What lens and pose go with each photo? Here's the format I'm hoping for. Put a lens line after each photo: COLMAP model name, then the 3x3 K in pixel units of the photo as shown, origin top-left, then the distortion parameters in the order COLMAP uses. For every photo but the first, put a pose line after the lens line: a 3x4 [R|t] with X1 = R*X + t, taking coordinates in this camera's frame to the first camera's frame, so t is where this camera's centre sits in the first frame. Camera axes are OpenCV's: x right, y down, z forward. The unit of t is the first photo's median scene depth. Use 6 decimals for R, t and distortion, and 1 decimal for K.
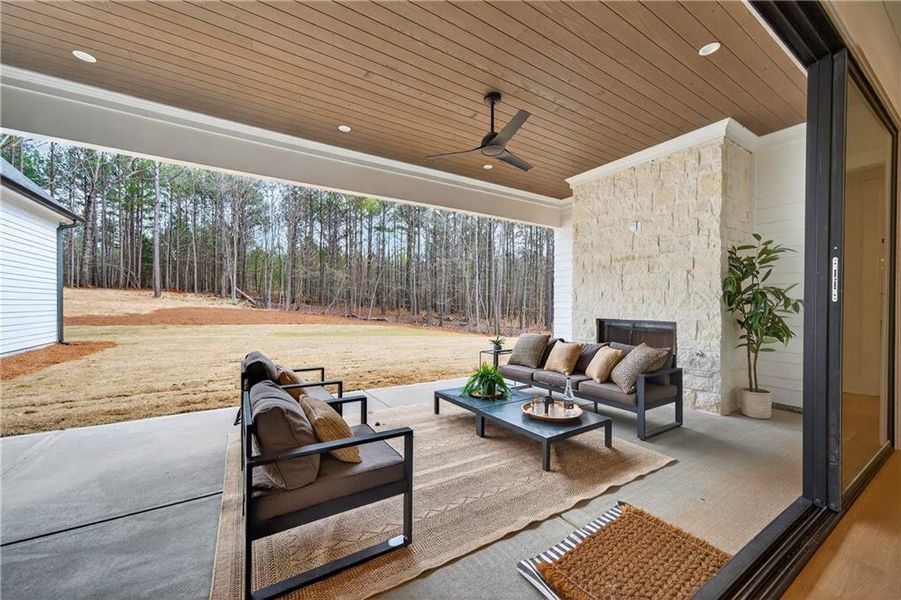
lens RADIAL K [[350.2, 0, 472.9], [0, 350.2, 301.7], [0, 0, 1]] dist [0.002428, 0.000807]
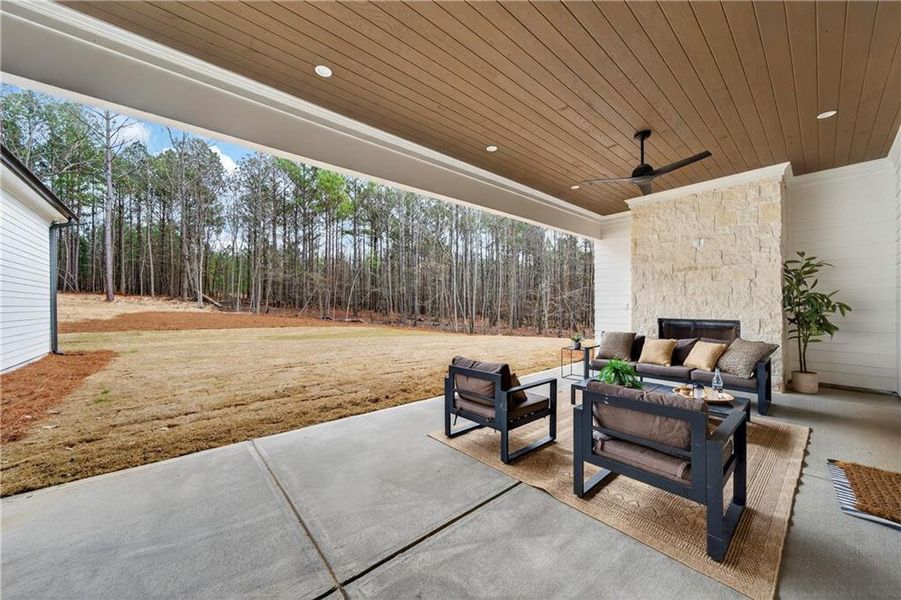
lens RADIAL K [[327.8, 0, 468.8], [0, 327.8, 300.6], [0, 0, 1]] dist [-0.001962, 0.000847]
pose [[0.987711, -0.007275, 0.156121, -0.486605], [0.008024, 0.999959, -0.004169, -0.013425], [-0.156084, 0.005371, 0.987729, -0.002056]]
